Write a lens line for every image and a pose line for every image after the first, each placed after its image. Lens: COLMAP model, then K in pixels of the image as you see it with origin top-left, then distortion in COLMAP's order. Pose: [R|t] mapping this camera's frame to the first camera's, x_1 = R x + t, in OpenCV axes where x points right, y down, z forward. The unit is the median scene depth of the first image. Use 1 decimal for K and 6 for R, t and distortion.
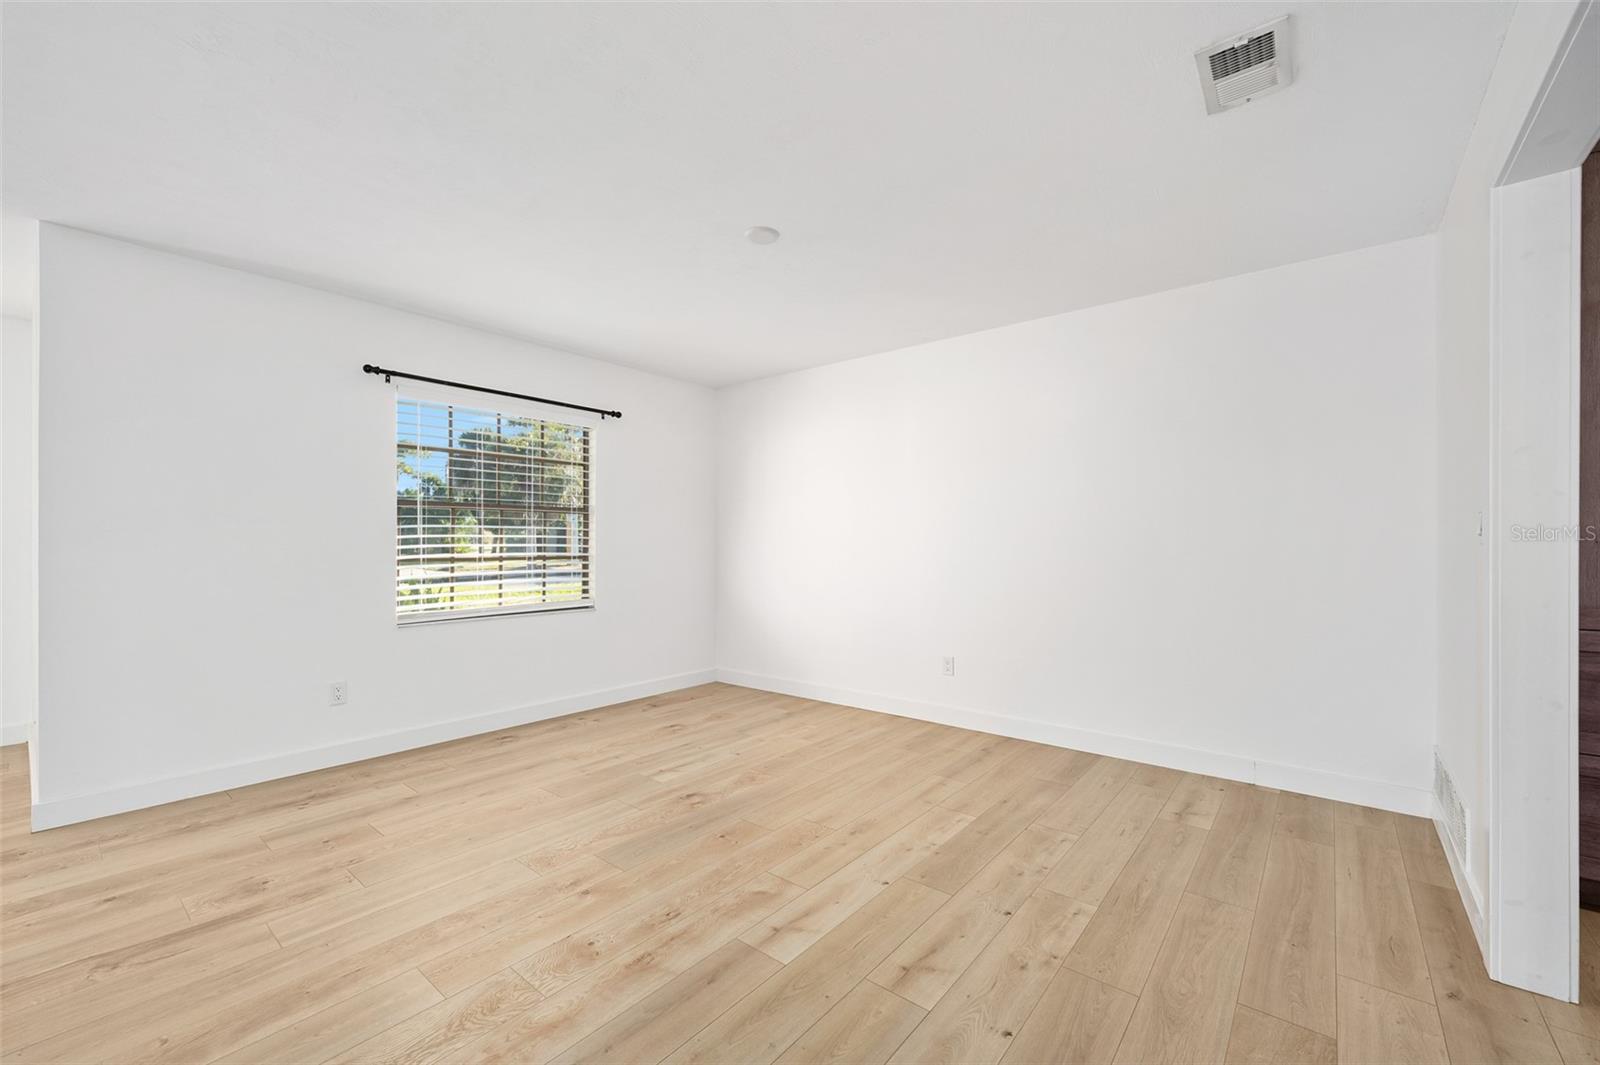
lens RADIAL K [[646.6, 0, 800.7], [0, 646.6, 540.3], [0, 0, 1]] dist [-0.002462, 0.000547]
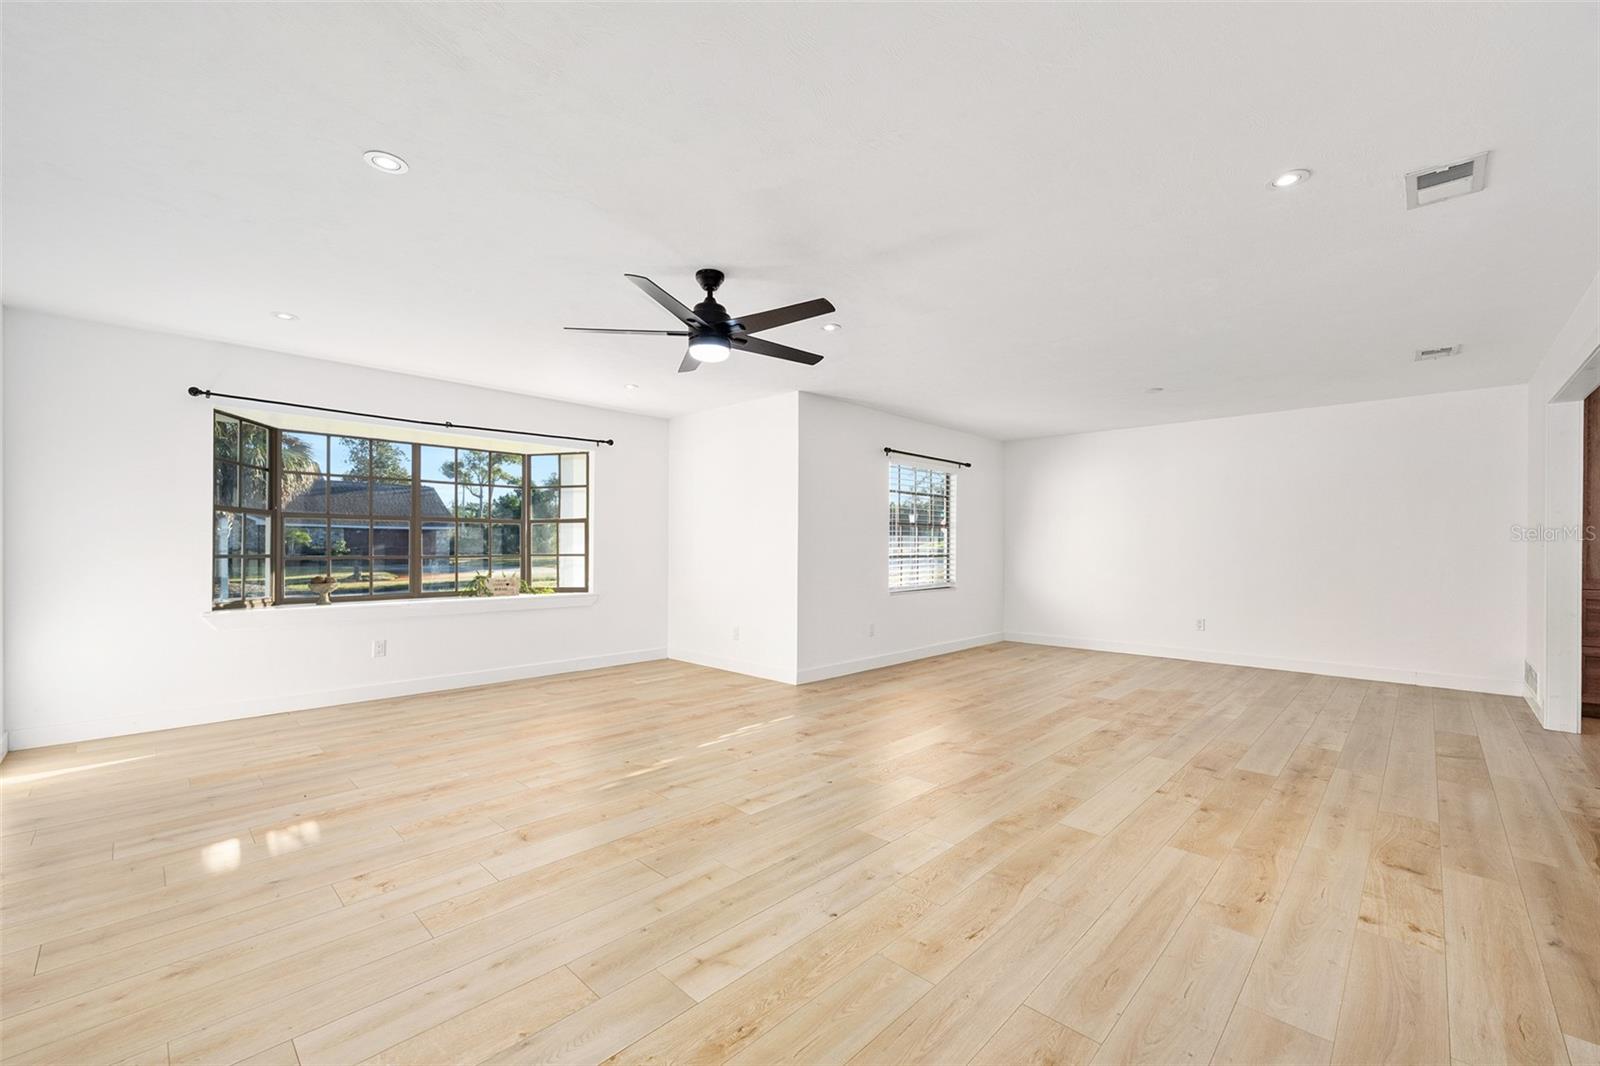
lens RADIAL K [[649.4, 0, 800.9], [0, 649.4, 543.5], [0, 0, 1]] dist [-0.004710, 0.001425]
pose [[0.996731, 0.004556, -0.080658, -0.896918], [-0.004405, 0.999988, 0.002051, -0.007889], [0.080667, -0.001689, 0.996740, -0.970562]]
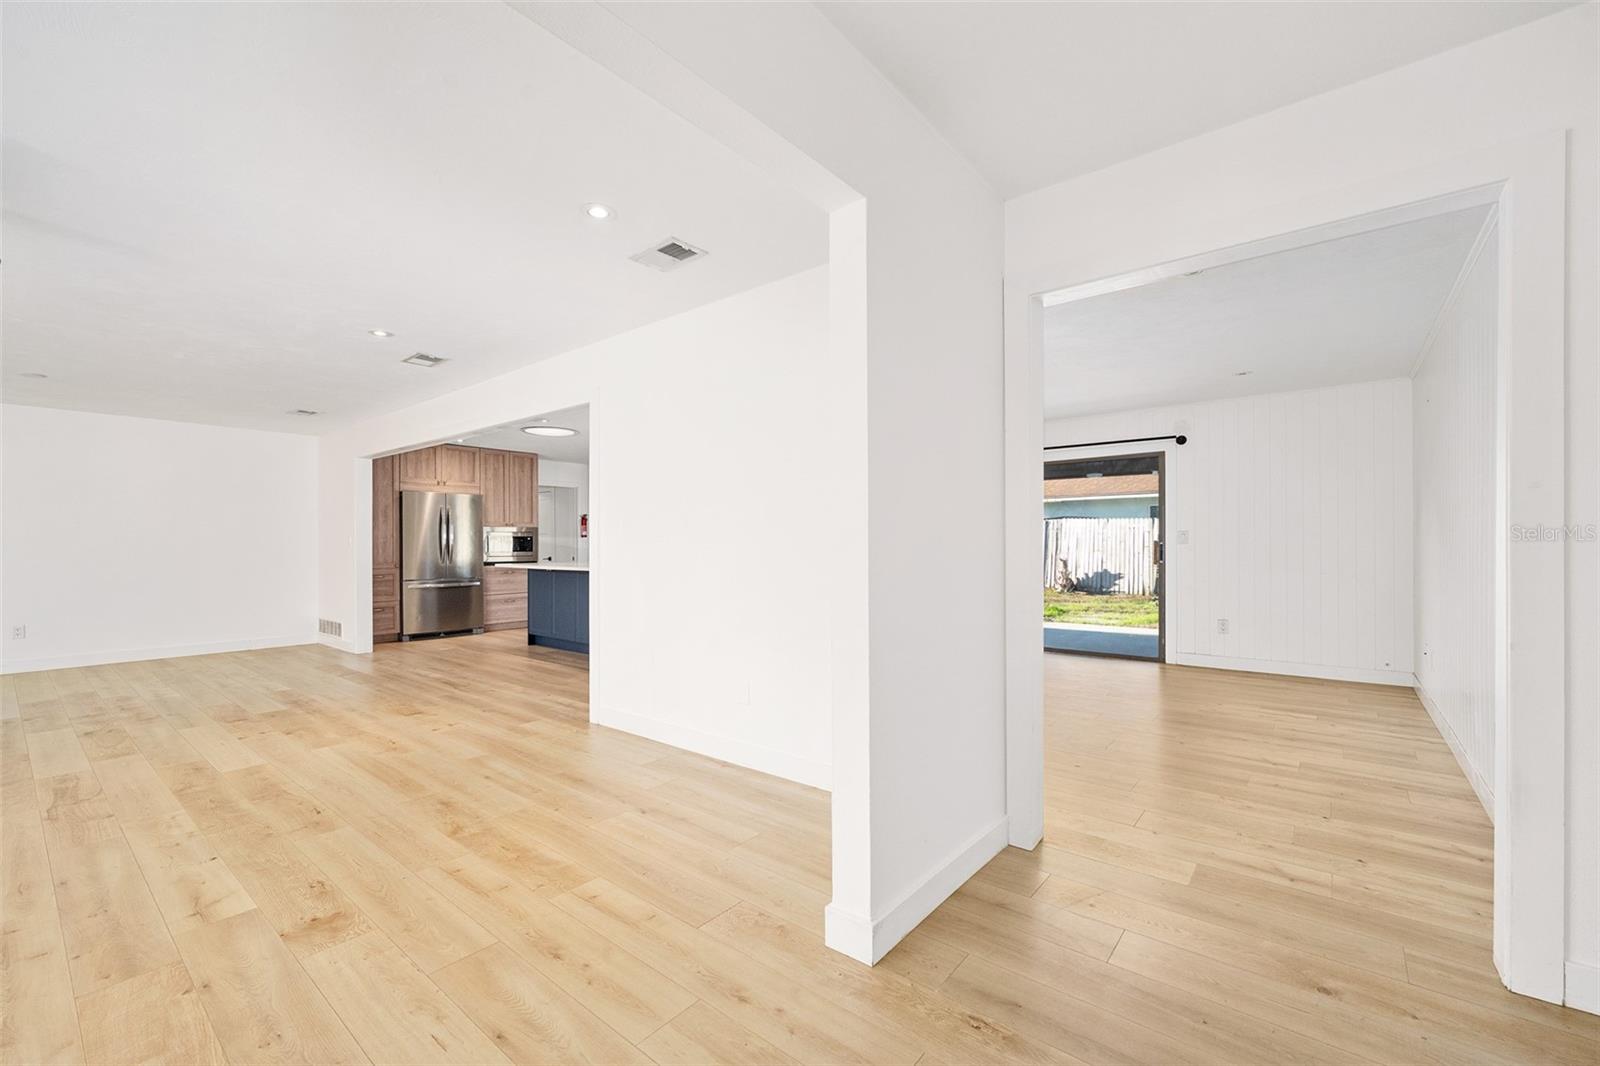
lens RADIAL K [[649.4, 0, 810.8], [0, 649.4, 539.5], [0, 0, 1]] dist [-0.004710, 0.001425]
pose [[-0.013969, 0.009124, 0.999861, -1.726531], [-0.005531, 0.999942, -0.009202, -0.000054], [-0.999887, -0.005659, -0.013917, -1.001523]]
